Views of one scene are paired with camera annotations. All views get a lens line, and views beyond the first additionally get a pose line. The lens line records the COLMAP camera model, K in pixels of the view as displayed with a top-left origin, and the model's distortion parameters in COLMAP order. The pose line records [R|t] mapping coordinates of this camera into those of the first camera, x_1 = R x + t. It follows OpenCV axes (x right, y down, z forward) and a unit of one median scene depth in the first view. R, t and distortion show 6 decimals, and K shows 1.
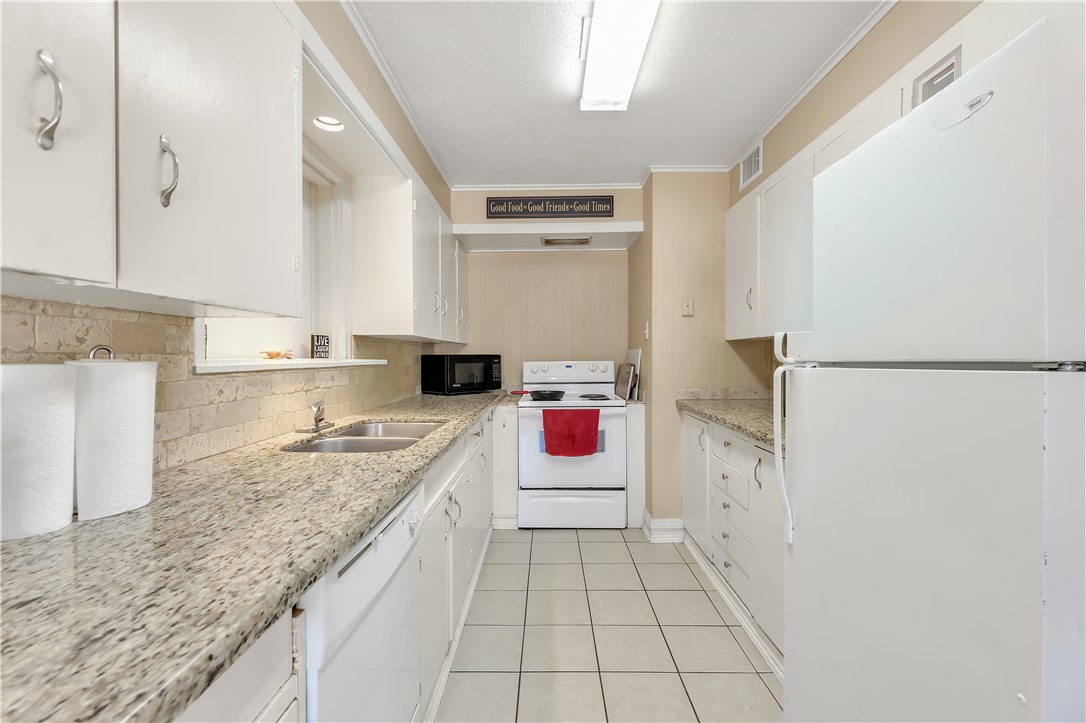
lens RADIAL K [[460.1, 0, 543.0], [0, 460.1, 361.5], [0, 0, 1]] dist [0.000920, 0.000048]
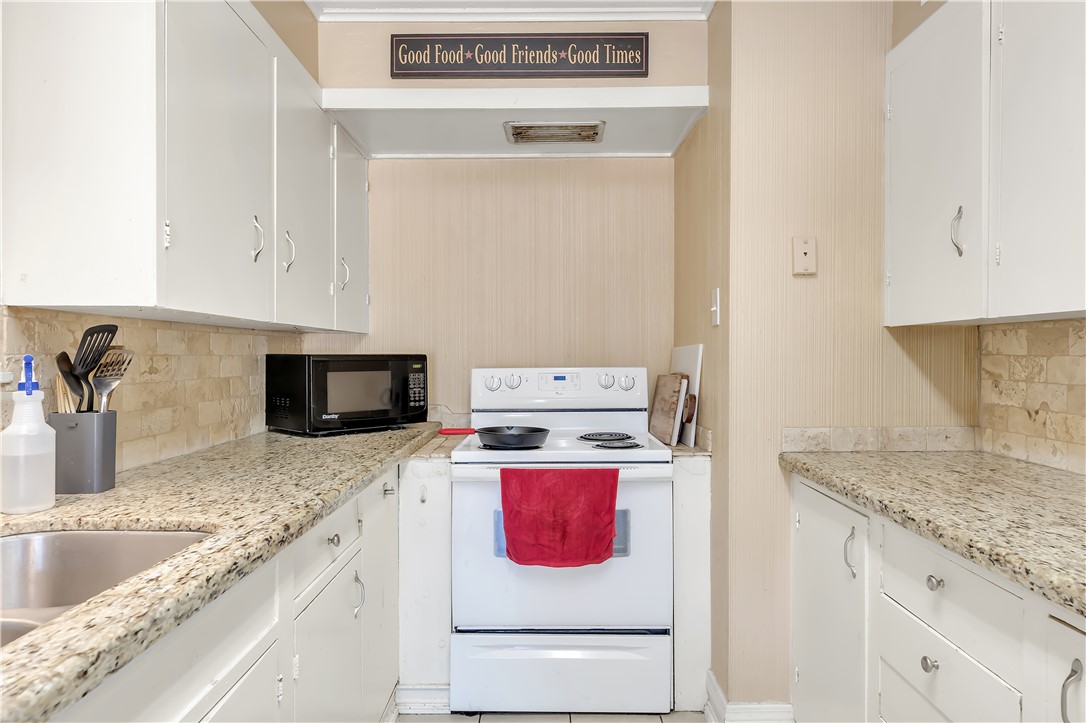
lens RADIAL K [[727.0, 0, 543.0], [0, 727.0, 361.5], [0, 0, 1]] dist [0.001275, -0.000294]
pose [[0.999870, 0.004300, 0.015563, 0.029648], [-0.004230, 0.999981, -0.004524, -0.004798], [-0.015582, 0.004457, 0.999869, 0.223917]]
